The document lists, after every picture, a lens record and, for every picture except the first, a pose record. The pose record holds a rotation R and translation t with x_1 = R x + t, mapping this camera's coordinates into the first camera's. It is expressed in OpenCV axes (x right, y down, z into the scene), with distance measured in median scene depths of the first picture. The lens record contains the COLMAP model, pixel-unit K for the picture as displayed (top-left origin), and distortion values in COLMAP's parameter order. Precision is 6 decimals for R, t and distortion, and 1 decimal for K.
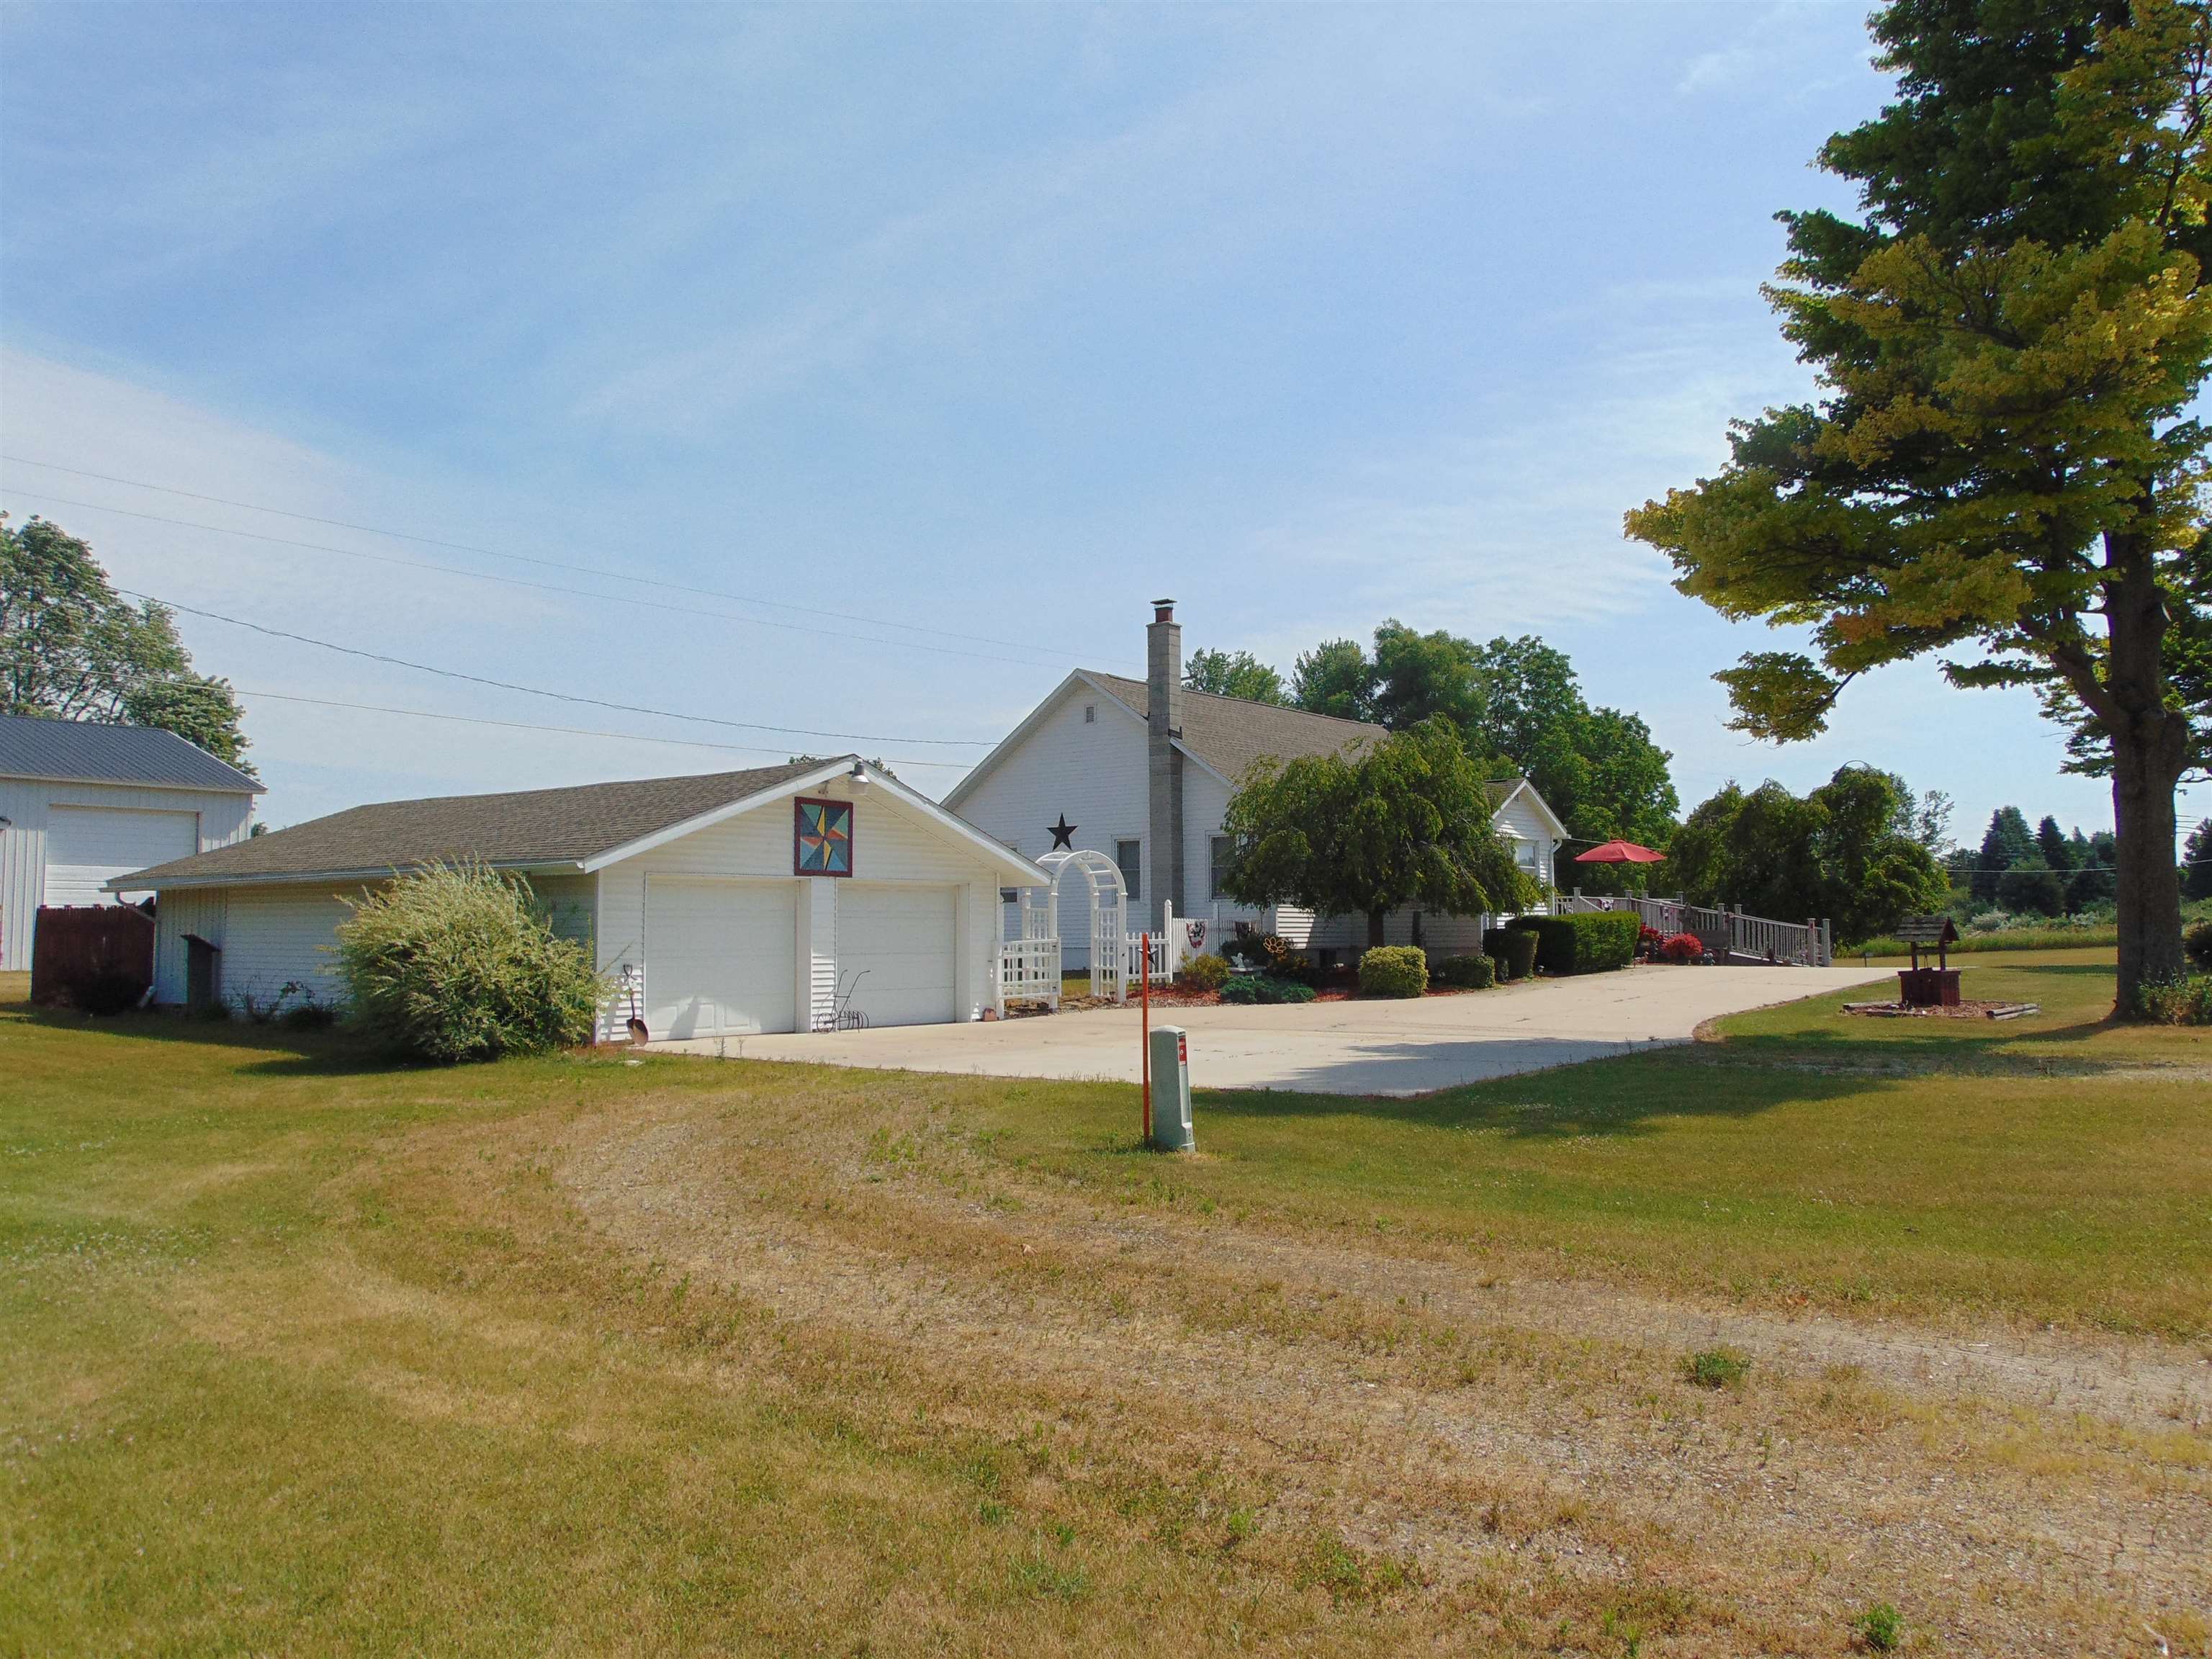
lens RADIAL K [[1632.3, 0, 1075.4], [0, 1632.3, 833.9], [0, 0, 1]] dist [-0.005227, -0.001872]
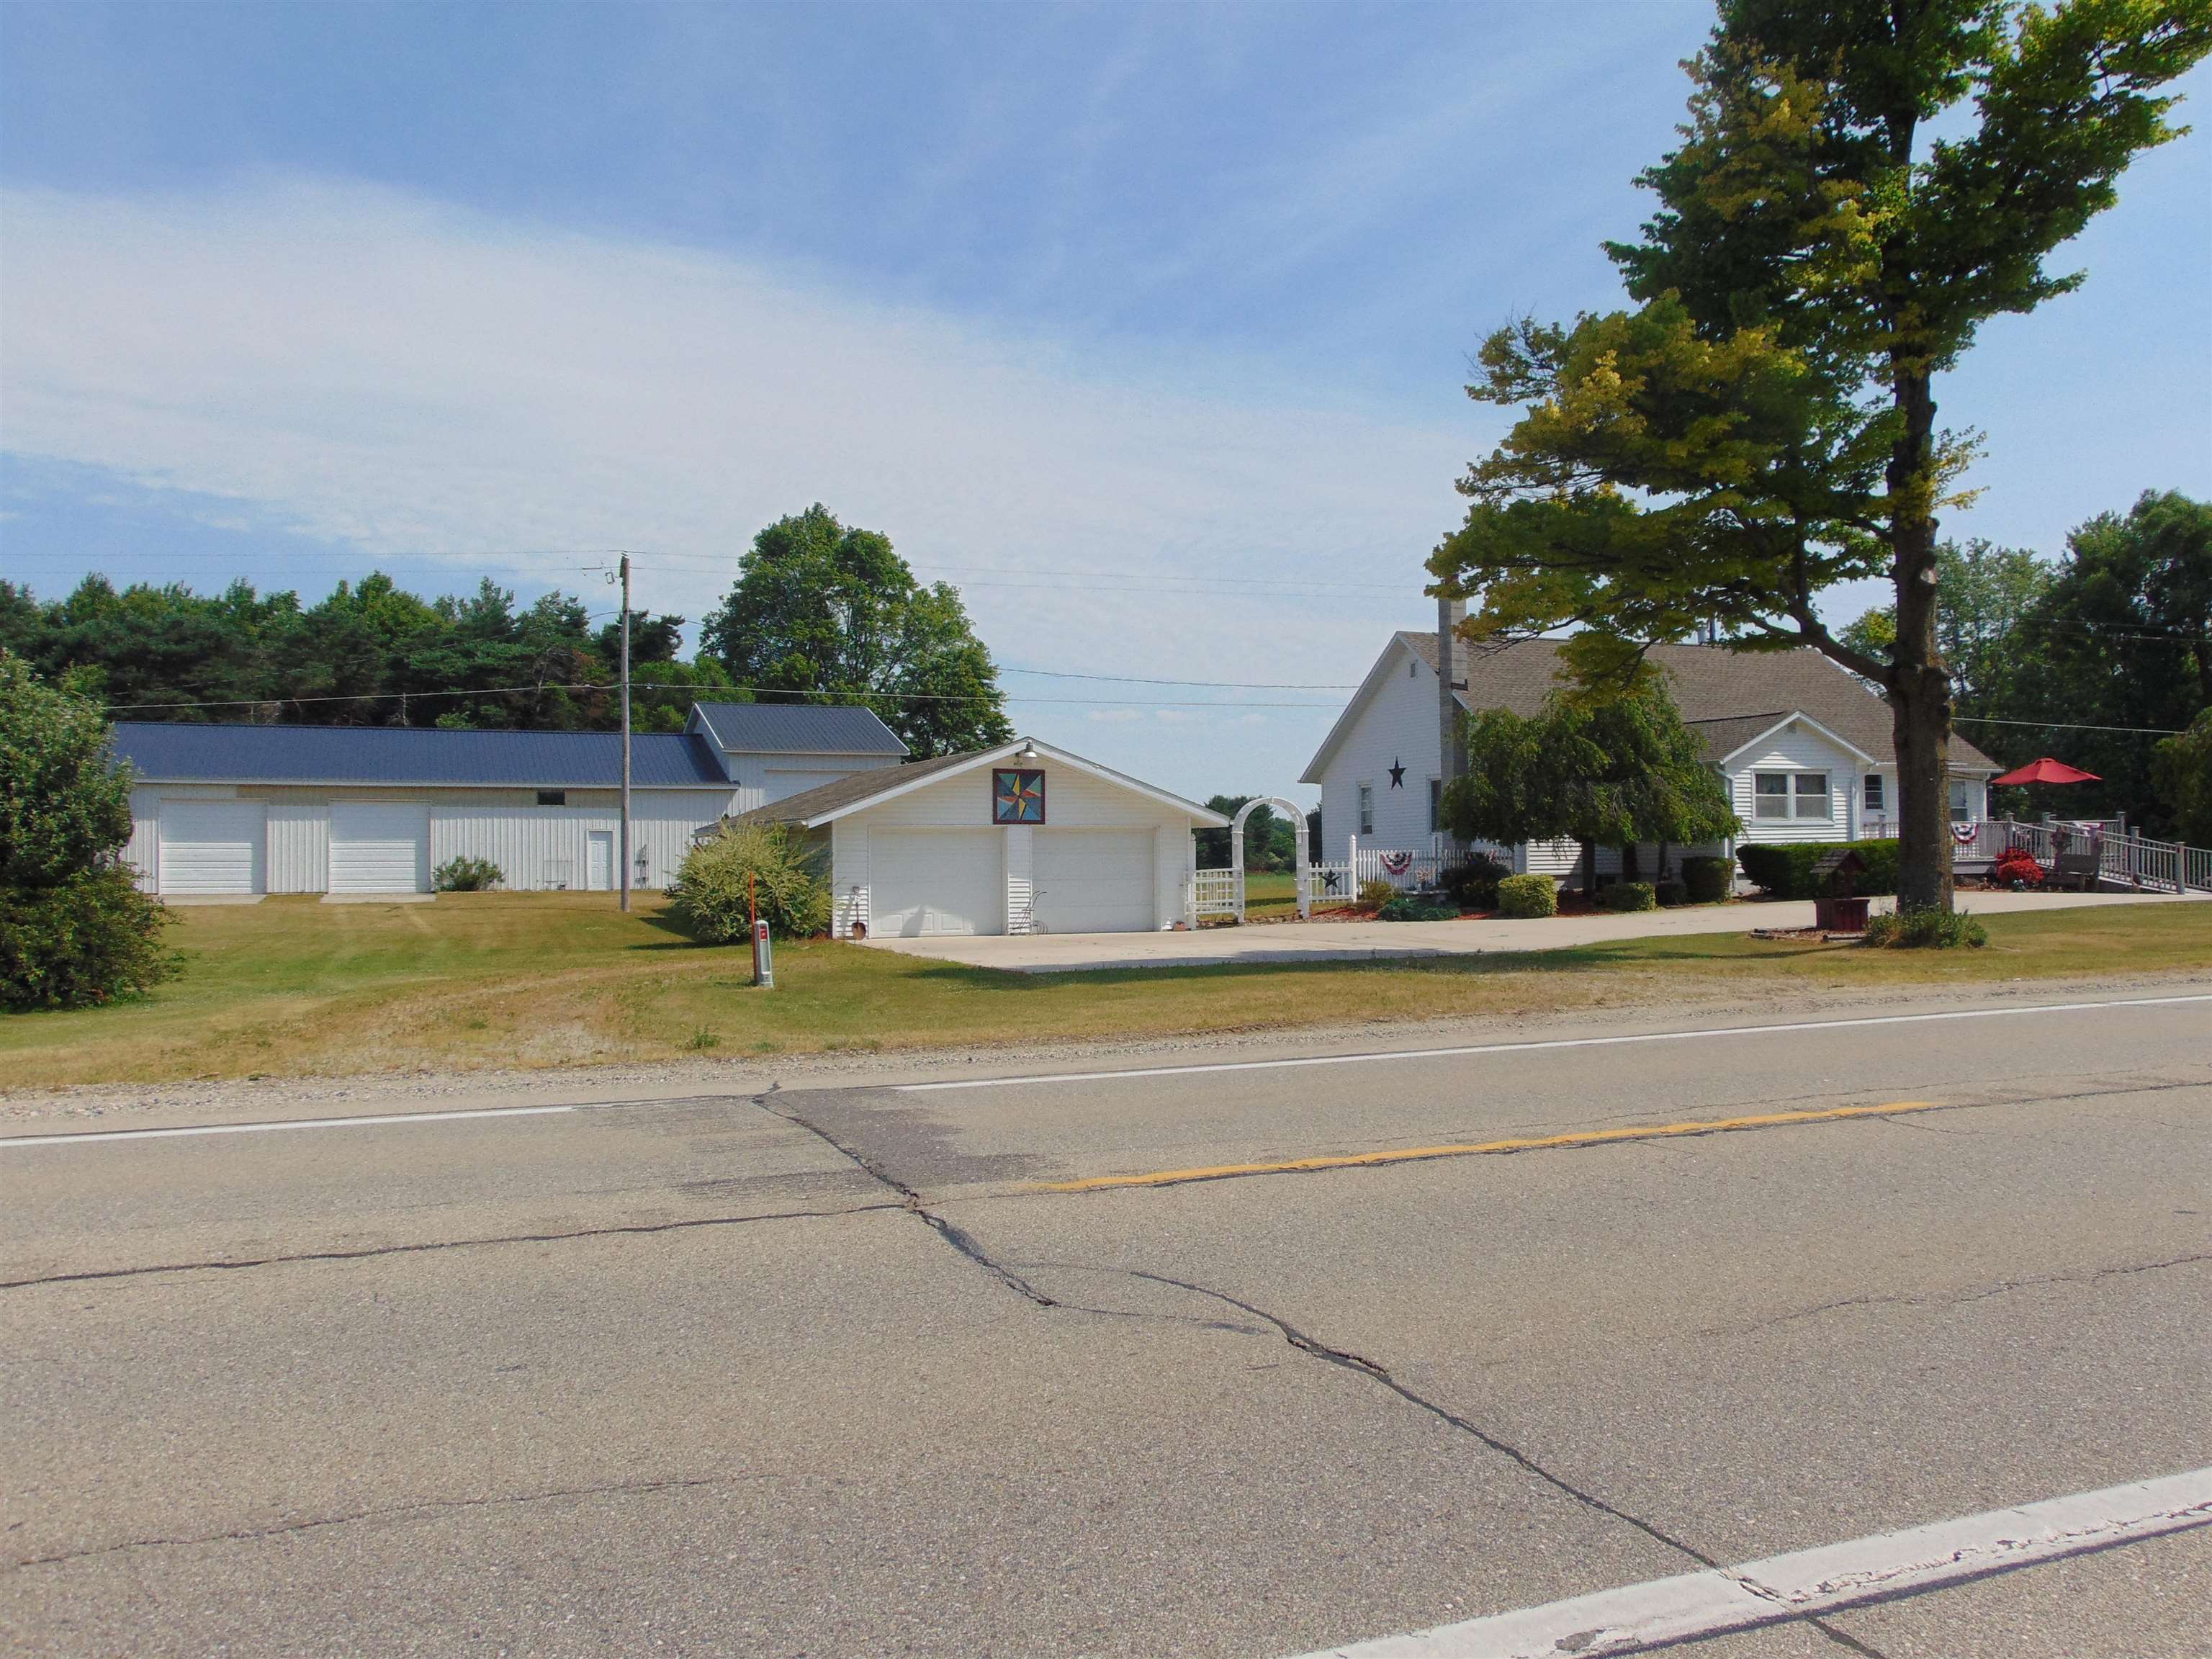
lens RADIAL K [[1736.6, 0, 1106.0], [0, 1736.6, 829.5], [0, 0, 1]] dist [0.000230, 0.003313]
pose [[0.875780, -0.011614, -0.482571, 0.533427], [0.034111, 0.998700, 0.037871, -0.019820], [0.481504, -0.049628, 0.875038, -0.227157]]
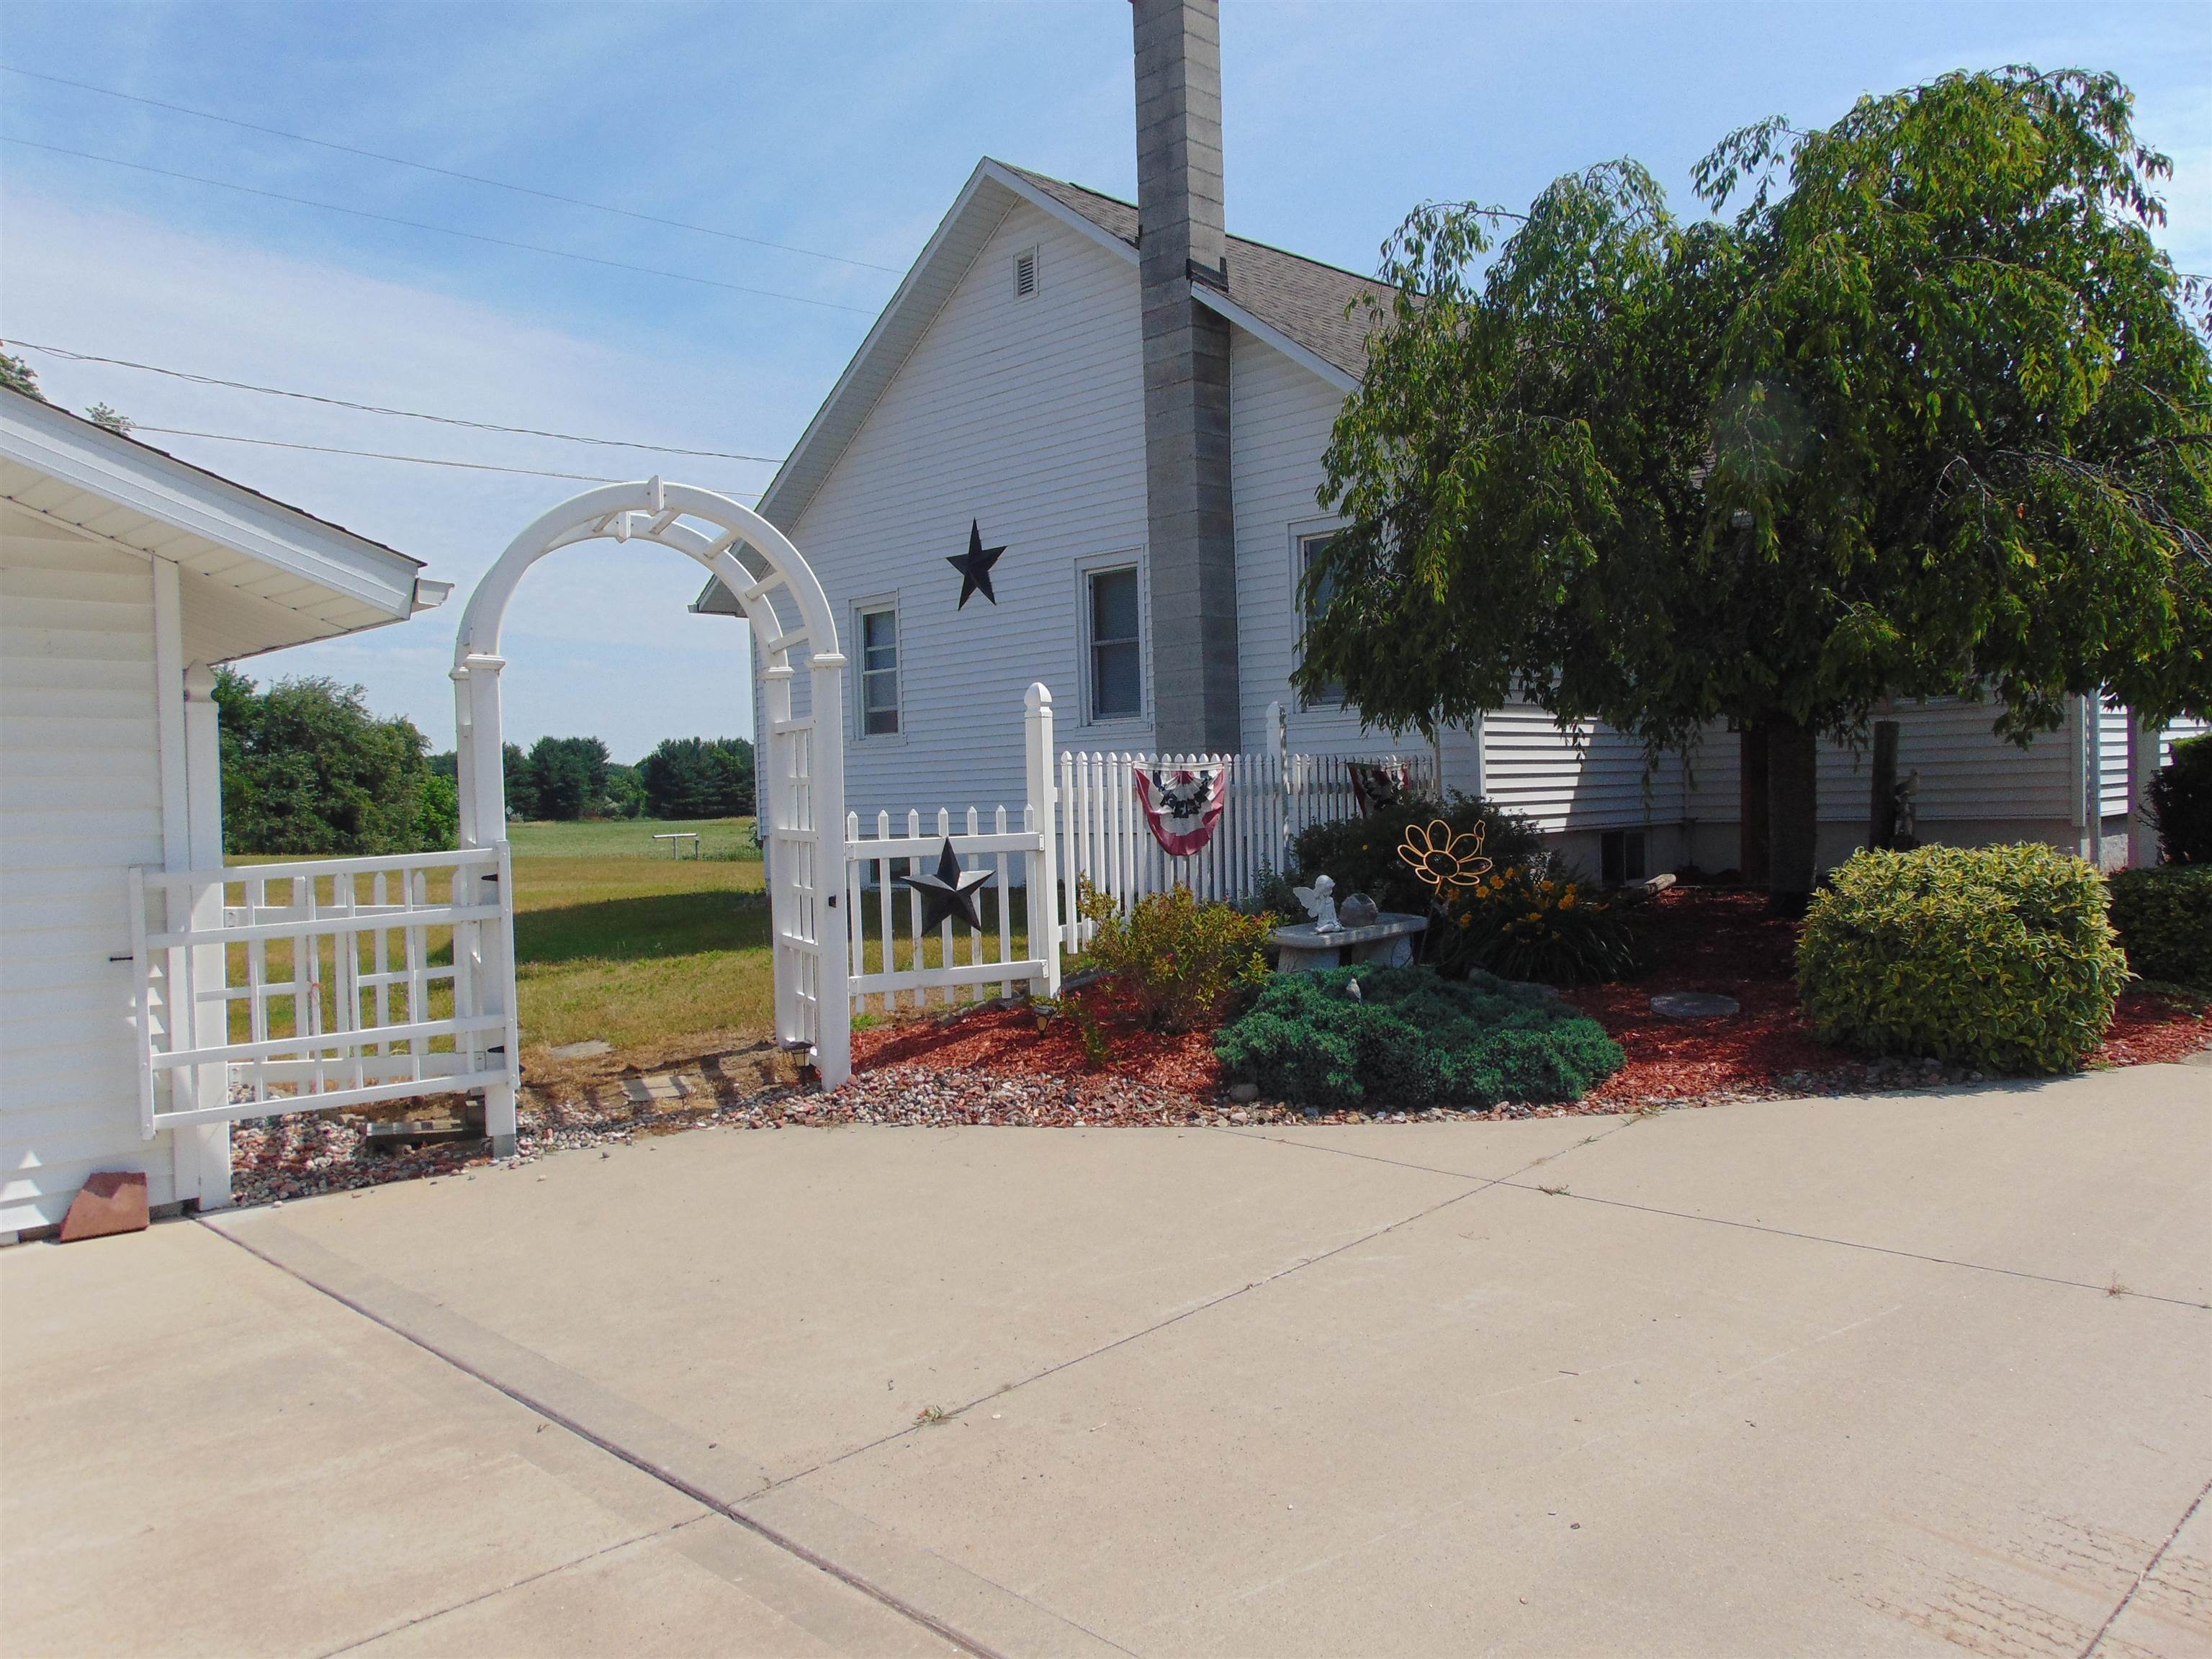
lens RADIAL K [[1677.1, 0, 1106.0], [0, 1677.1, 829.5], [0, 0, 1]] dist [-0.039818, 0.113472]
pose [[0.992685, -0.018171, -0.119354, 0.101751], [0.028325, 0.996069, 0.083935, 0.042357], [0.117360, -0.086701, 0.989297, 0.748161]]
